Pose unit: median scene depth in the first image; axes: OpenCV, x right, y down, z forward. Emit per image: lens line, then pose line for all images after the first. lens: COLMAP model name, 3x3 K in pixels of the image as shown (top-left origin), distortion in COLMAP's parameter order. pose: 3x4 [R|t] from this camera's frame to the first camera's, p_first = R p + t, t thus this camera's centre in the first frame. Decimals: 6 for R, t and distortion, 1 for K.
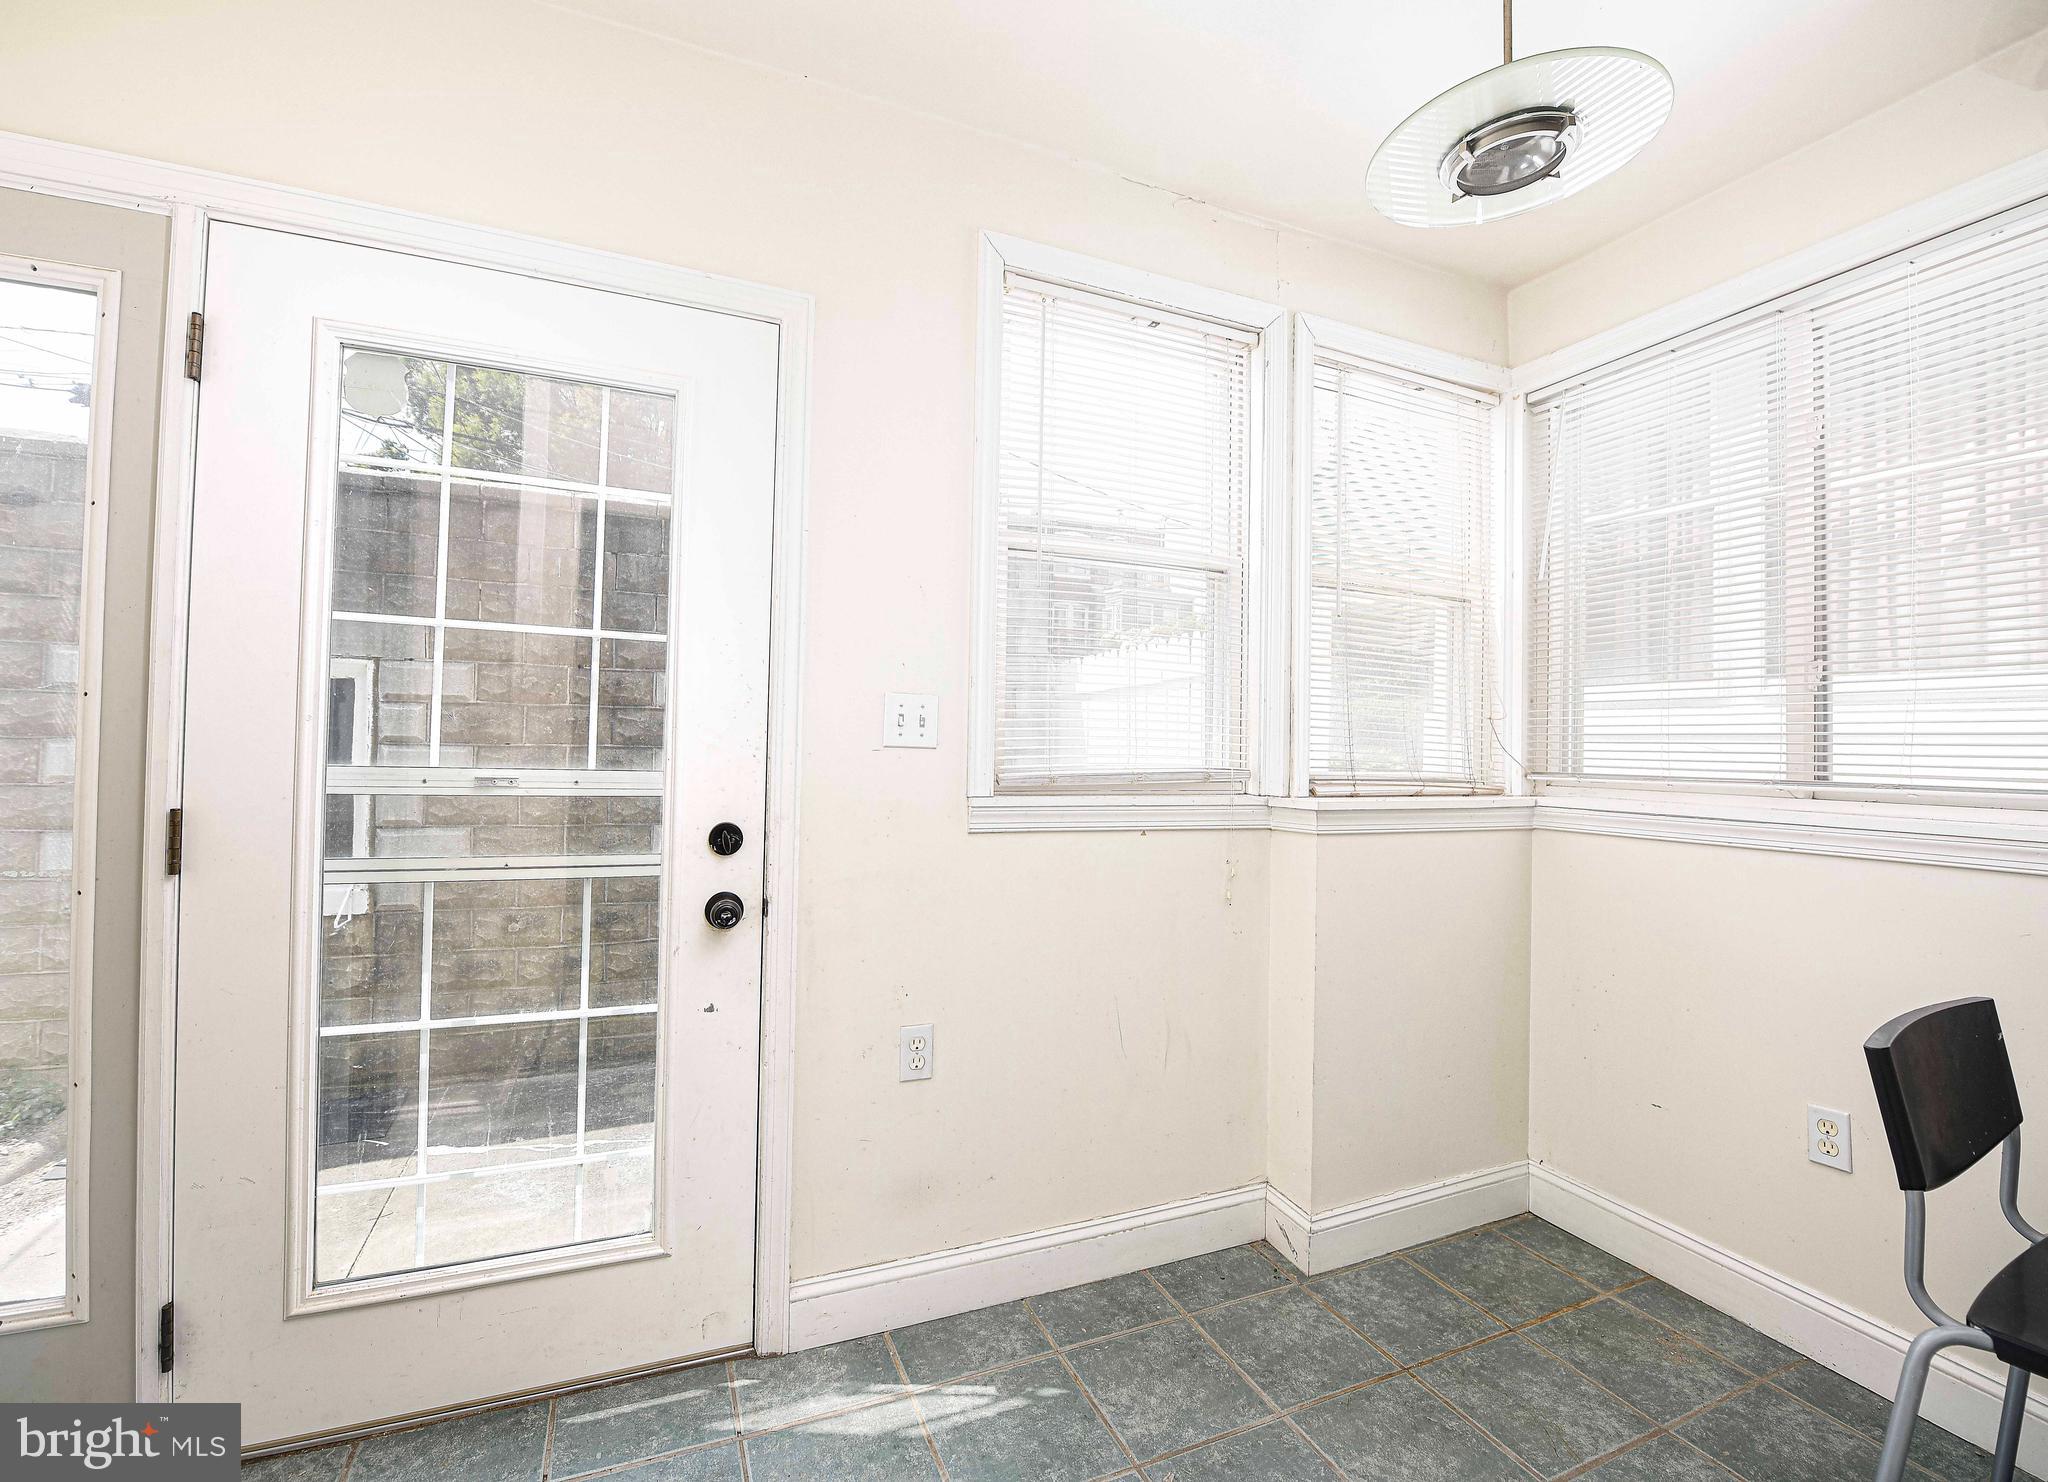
lens RADIAL K [[908.7, 0, 1023.5], [0, 908.7, 734.7], [0, 0, 1]] dist [-0.000141, -0.007791]
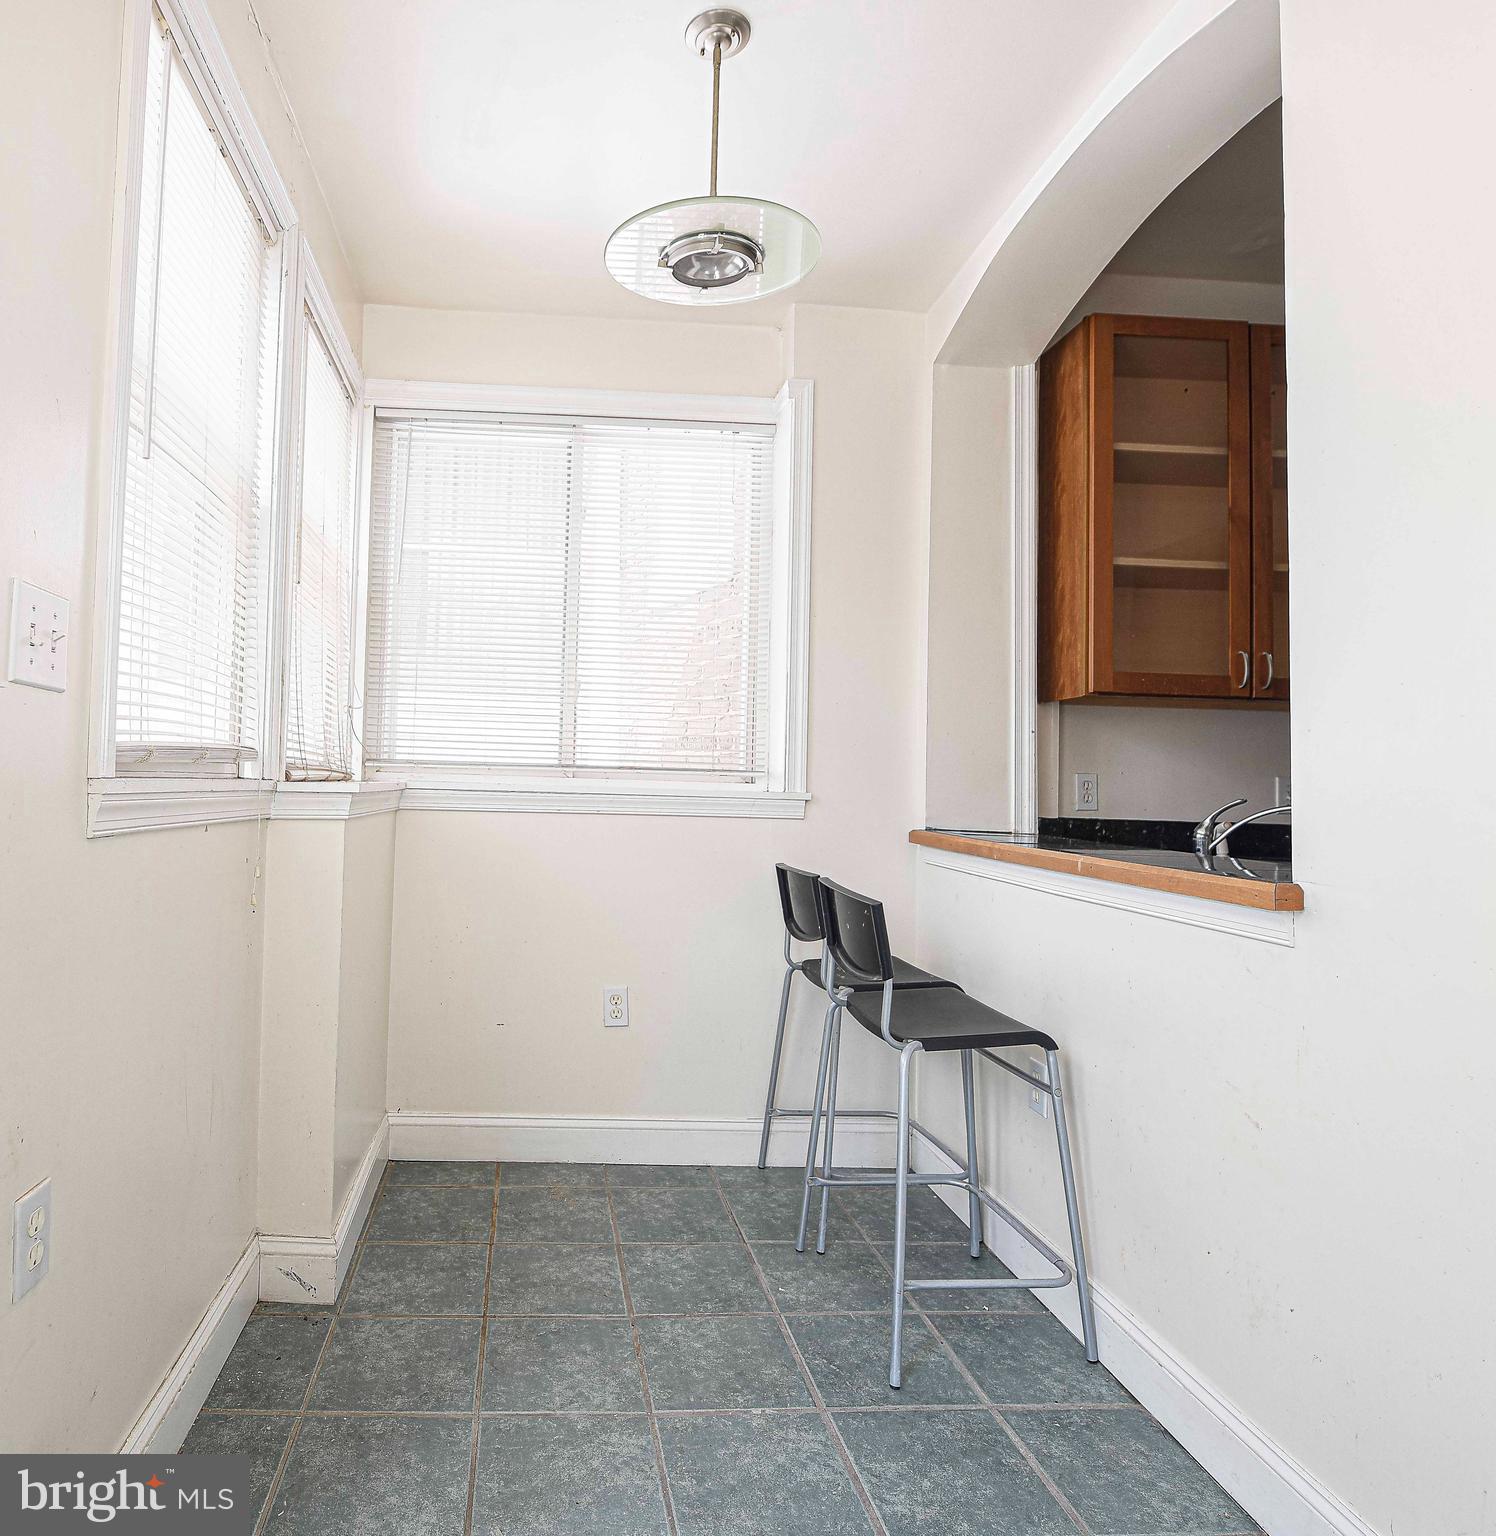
lens RADIAL K [[865.7, 0, 747.8], [0, 865.7, 751.7], [0, 0, 1]] dist [-0.002528, -0.000286]
pose [[0.356673, 0.013748, 0.934128, -0.349218], [-0.030464, 0.999531, -0.003079, 0.031559], [-0.933732, -0.027359, 0.356925, 0.310923]]
